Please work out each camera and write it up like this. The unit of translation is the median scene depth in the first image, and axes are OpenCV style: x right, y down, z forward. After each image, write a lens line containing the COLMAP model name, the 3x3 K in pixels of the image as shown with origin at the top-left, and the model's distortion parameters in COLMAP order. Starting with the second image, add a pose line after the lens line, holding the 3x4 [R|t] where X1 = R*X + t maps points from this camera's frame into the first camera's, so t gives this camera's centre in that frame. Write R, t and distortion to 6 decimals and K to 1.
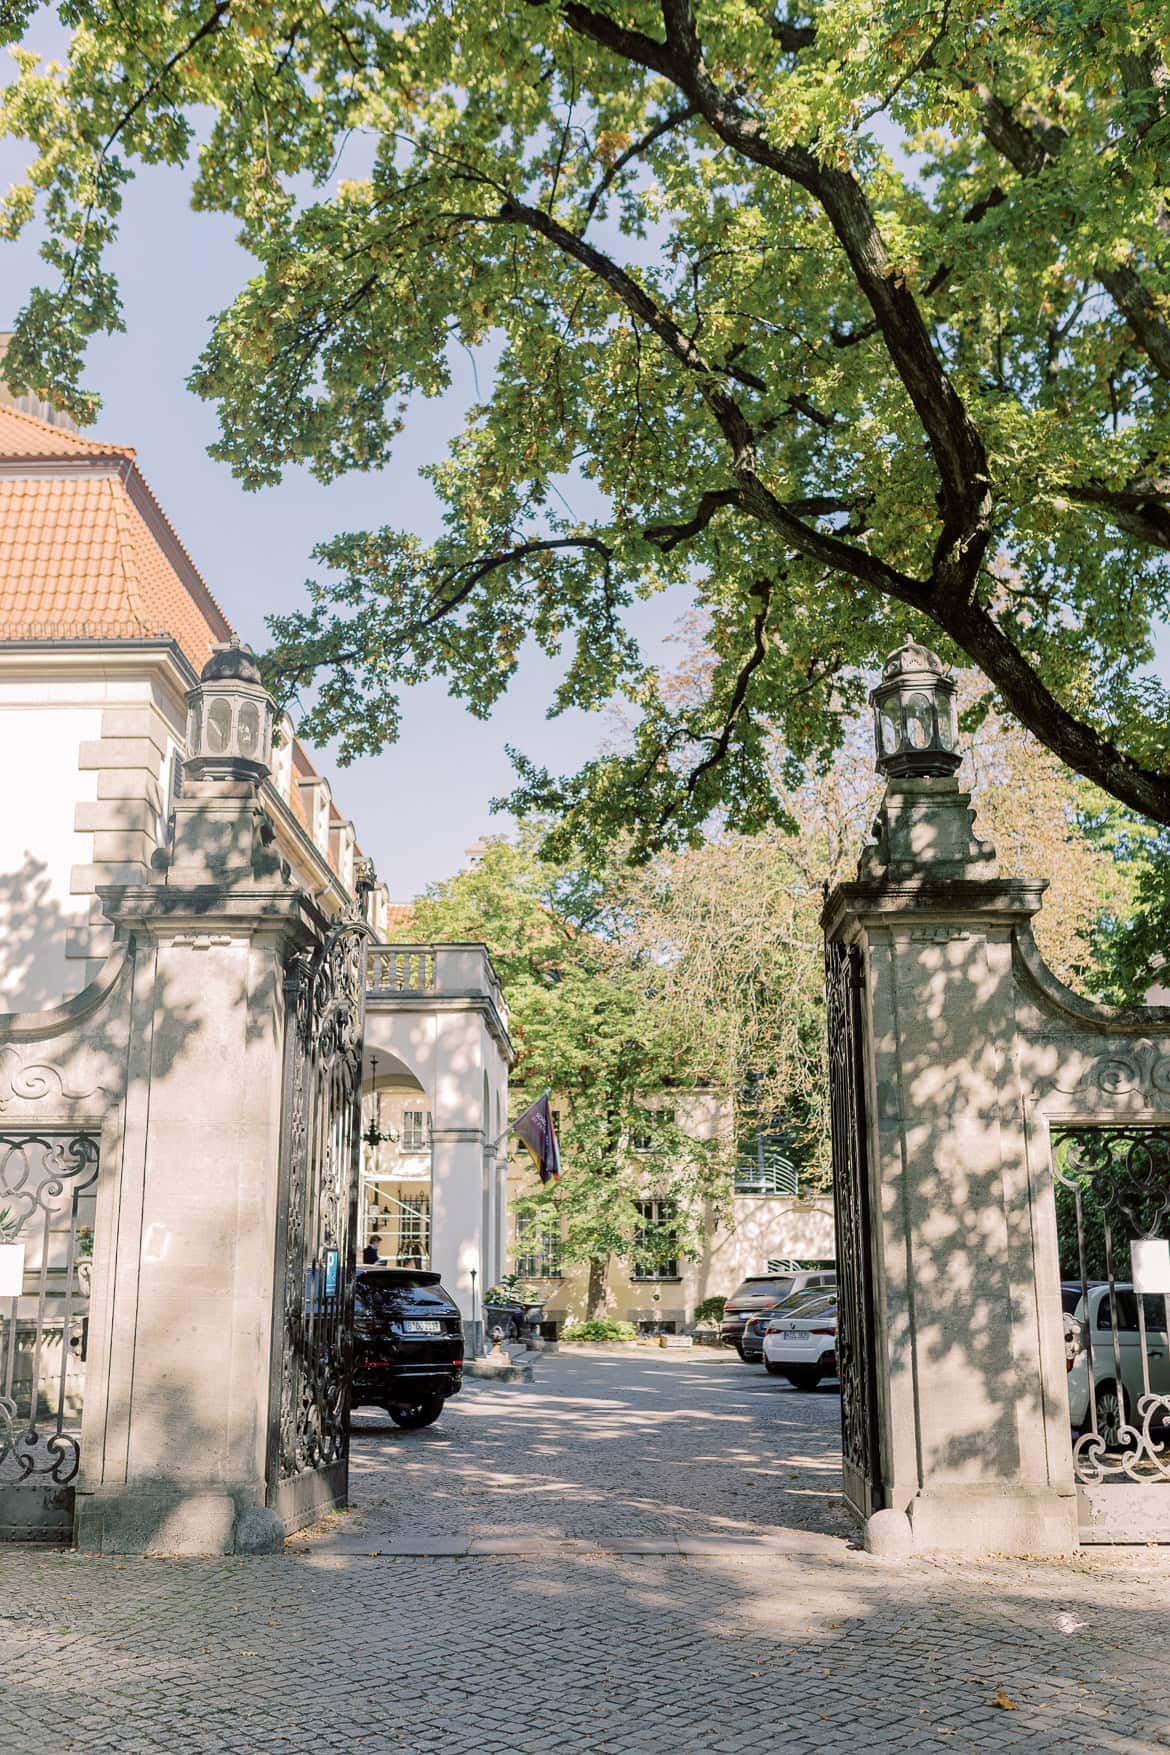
lens RADIAL K [[1701.2, 0, 585.6], [0, 1701.2, 895.9], [0, 0, 1]] dist [-0.004416, 0.010484]
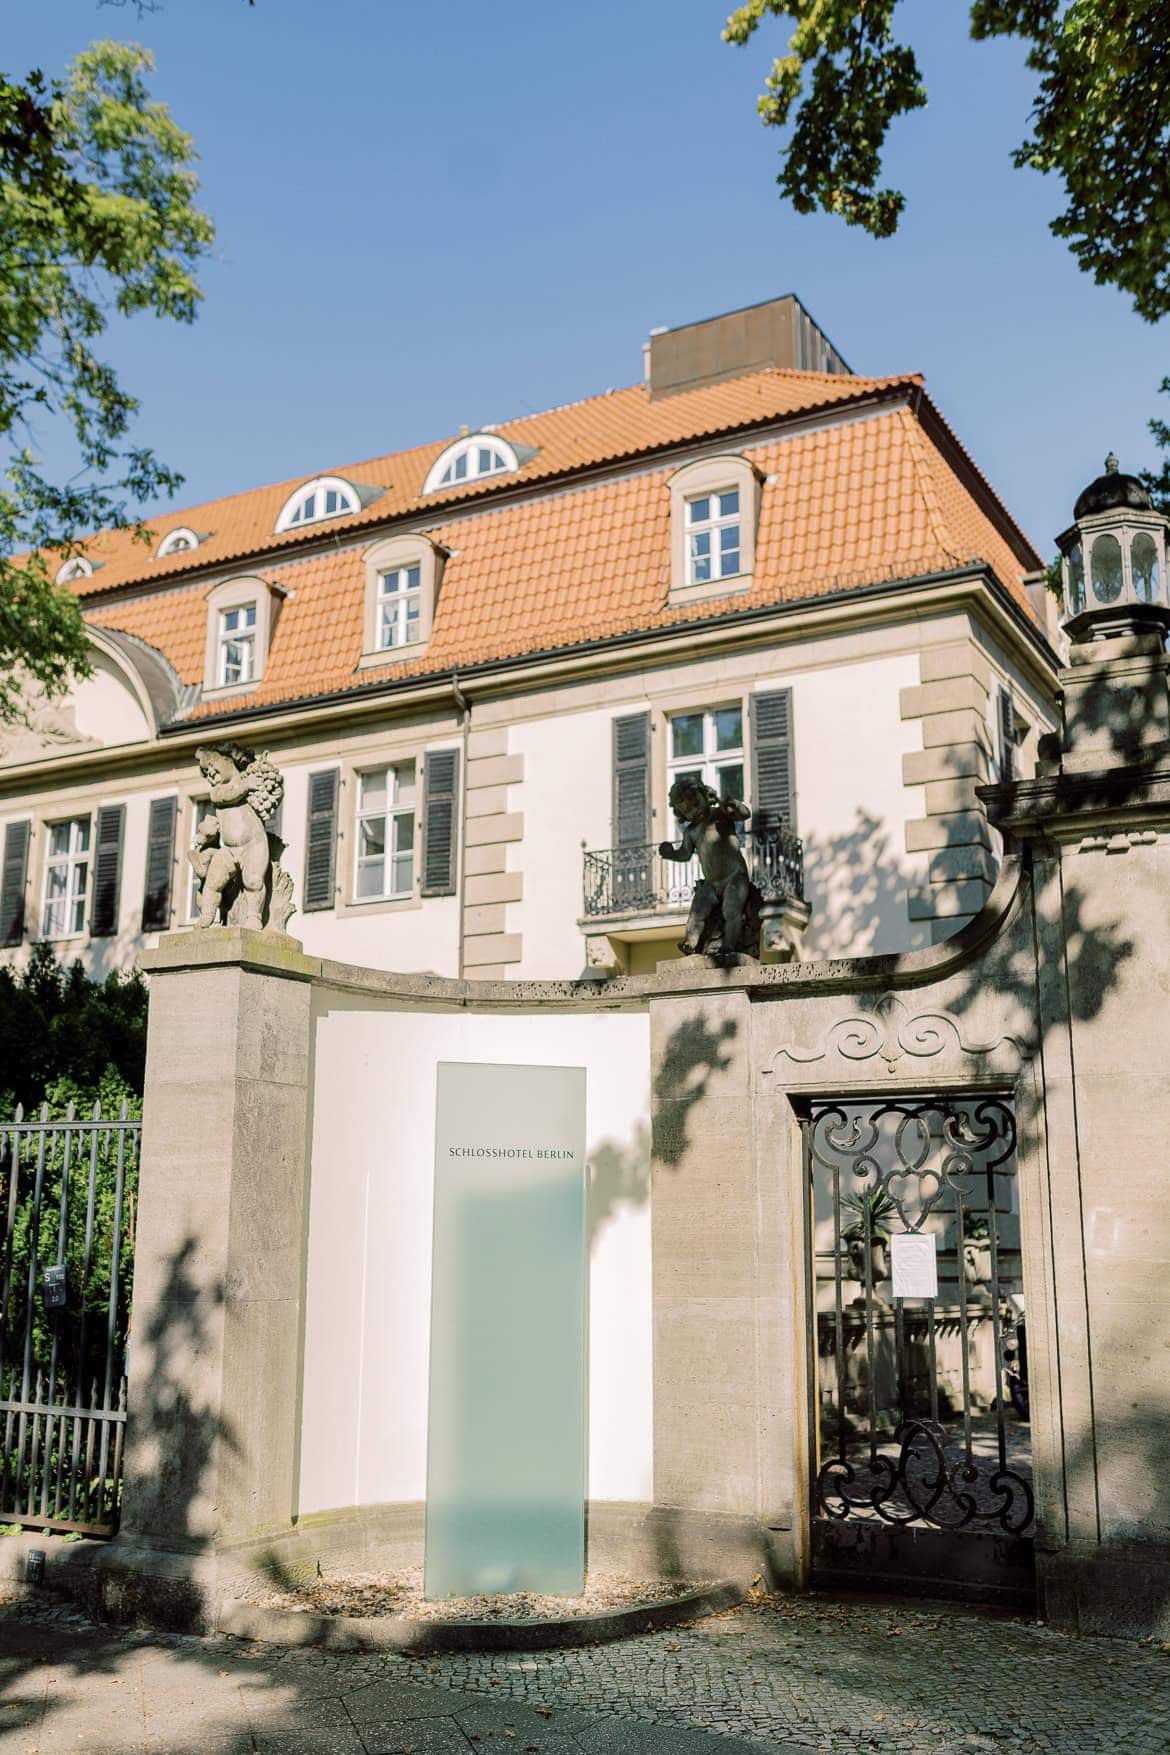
lens RADIAL K [[1701.2, 0, 585.6], [0, 1701.2, 895.9], [0, 0, 1]] dist [-0.004416, 0.010484]
pose [[0.886828, -0.095600, -0.452103, -0.088444], [0.102056, 0.994727, -0.010152, 0.032311], [0.450689, -0.037137, 0.891908, 0.190136]]
